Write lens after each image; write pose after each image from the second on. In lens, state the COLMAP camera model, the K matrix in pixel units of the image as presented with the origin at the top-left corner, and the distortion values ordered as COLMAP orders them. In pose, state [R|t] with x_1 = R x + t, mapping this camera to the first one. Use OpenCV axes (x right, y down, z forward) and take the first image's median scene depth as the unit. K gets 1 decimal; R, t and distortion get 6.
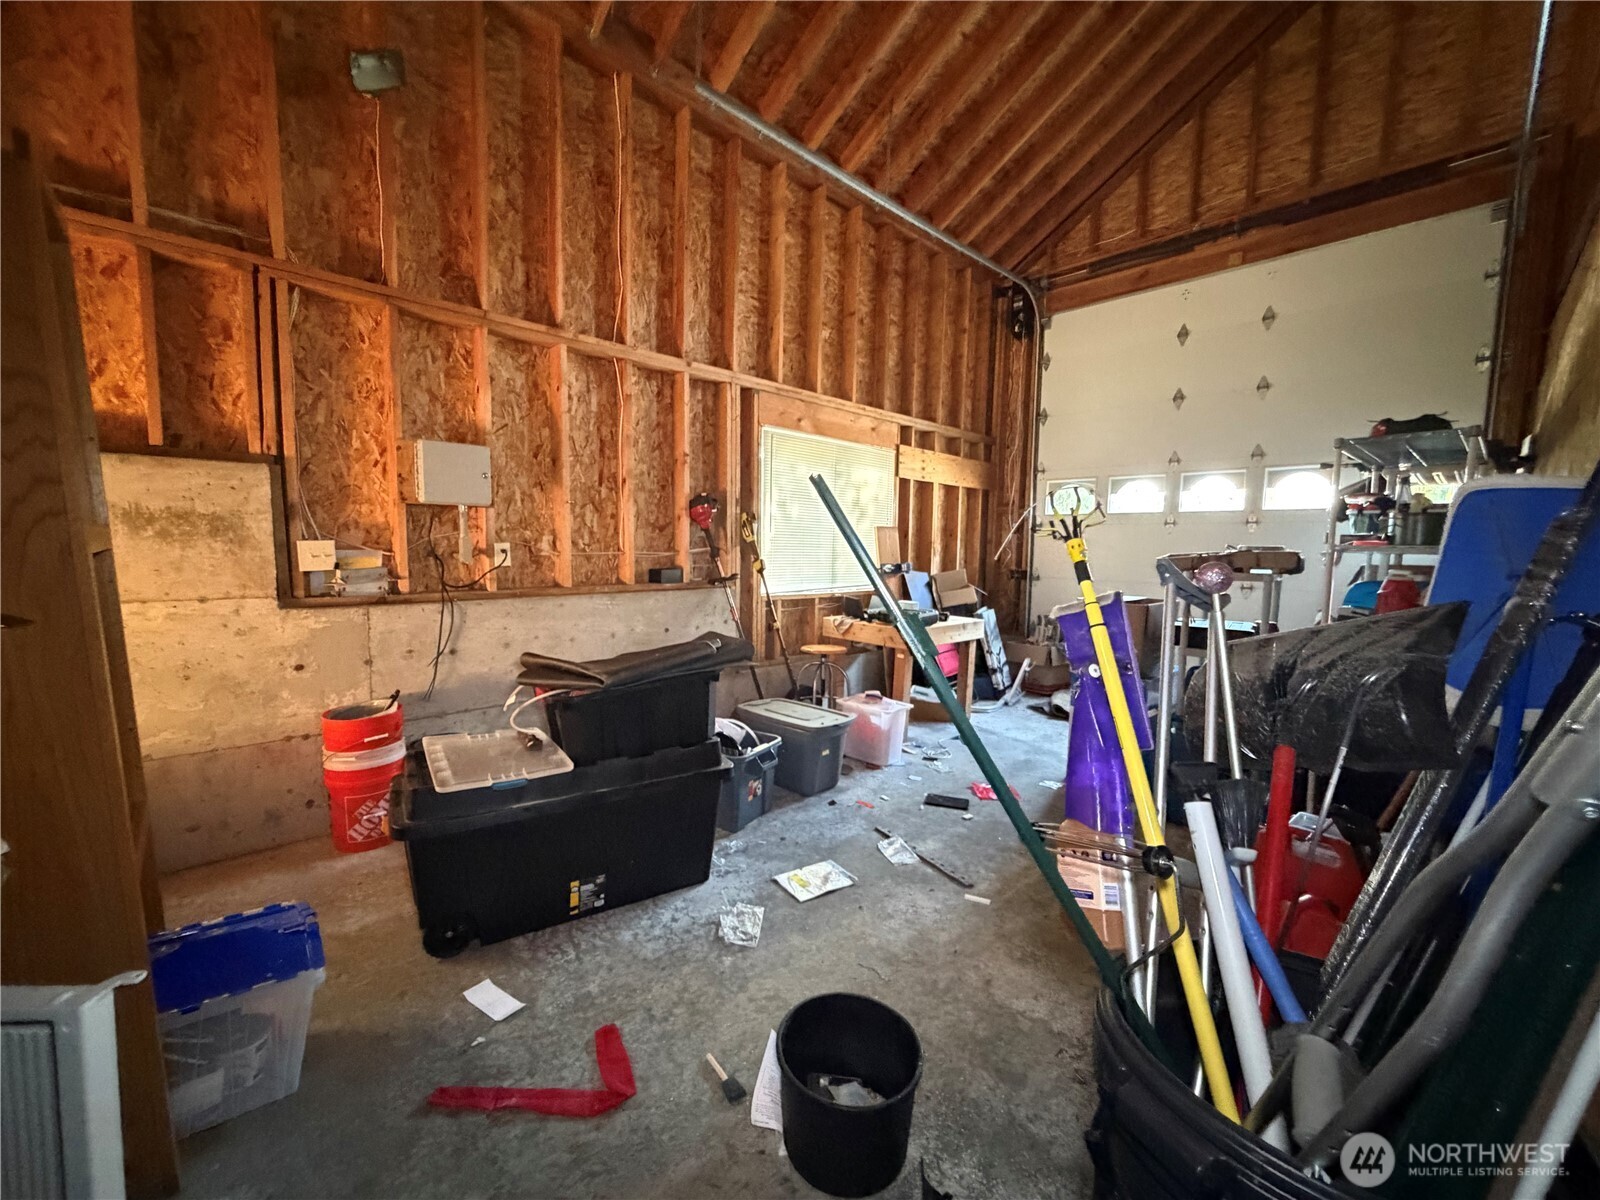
lens RADIAL K [[645.3, 0, 807.4], [0, 645.3, 599.2], [0, 0, 1]] dist [-0.008187, 0.000924]
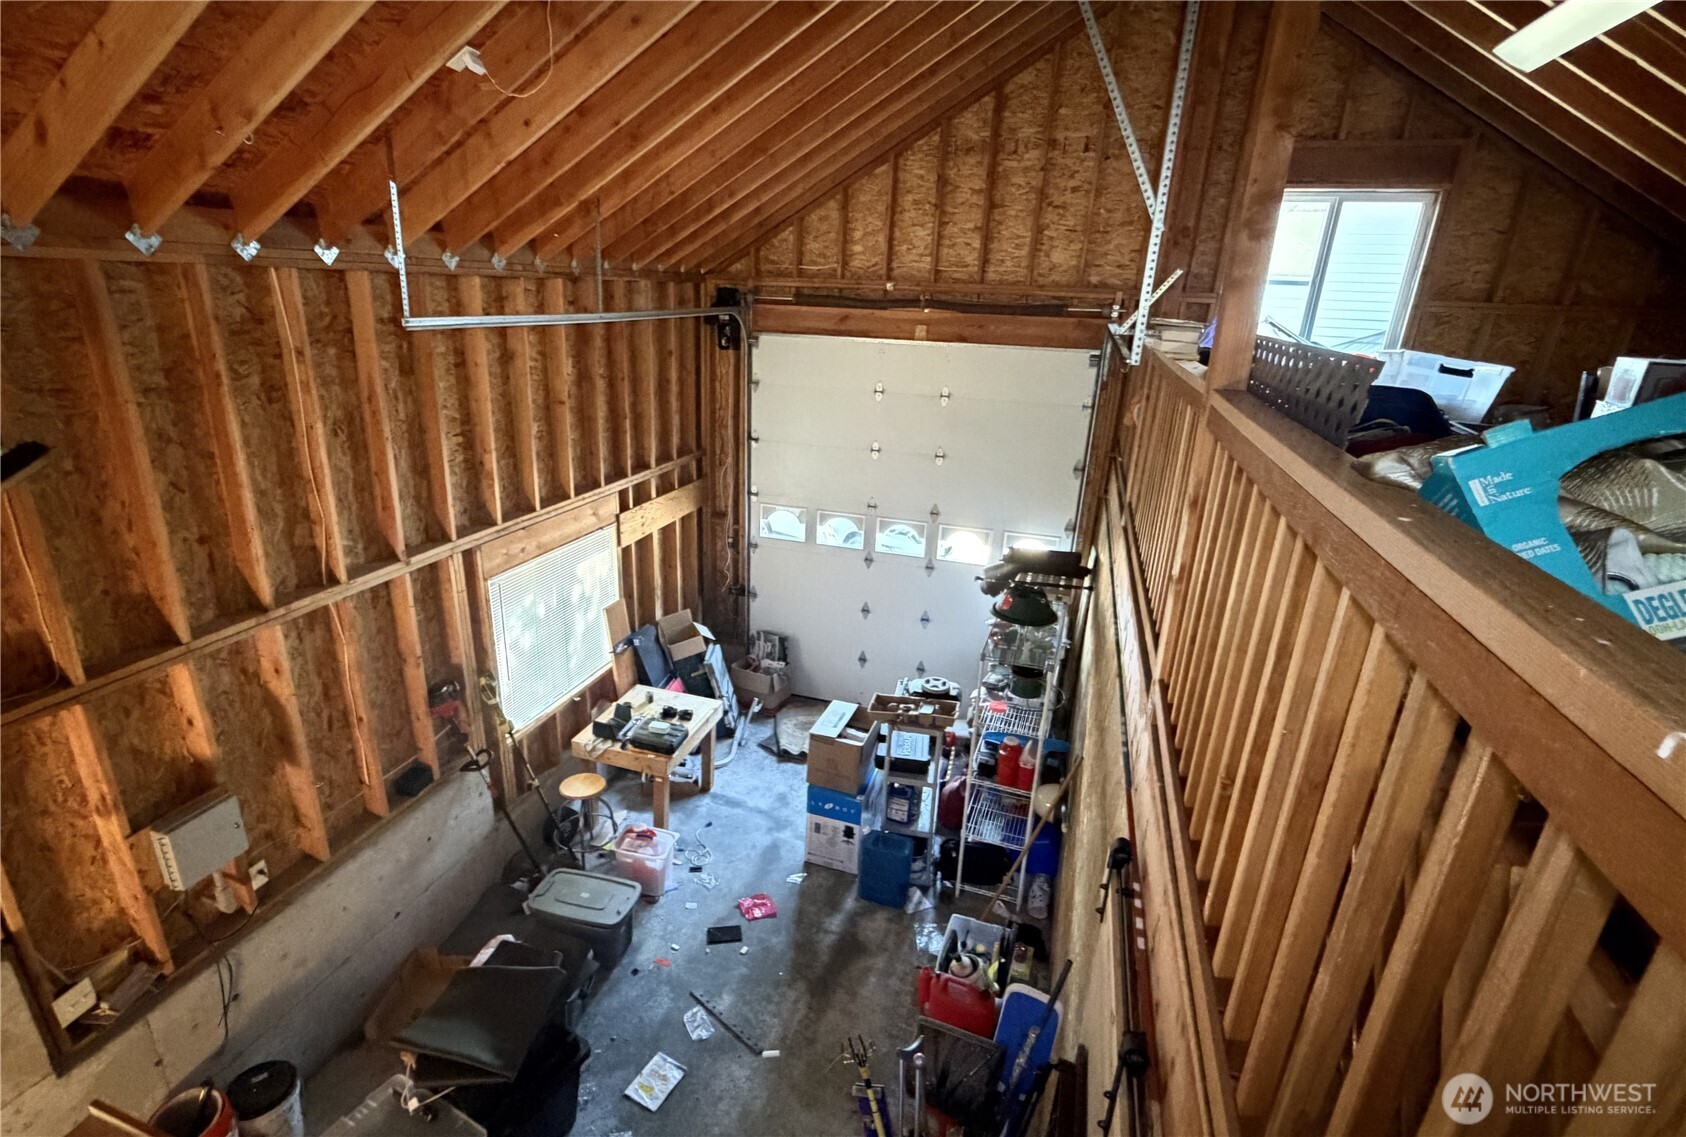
lens RADIAL K [[801.0, 0, 834.3], [0, 801.0, 573.8], [0, 0, 1]] dist [-0.005860, -0.000637]
pose [[0.880360, -0.137171, 0.454038, -0.131205], [0.015733, 0.965186, 0.261090, -0.490332], [-0.474045, -0.222710, 0.851869, -0.172399]]
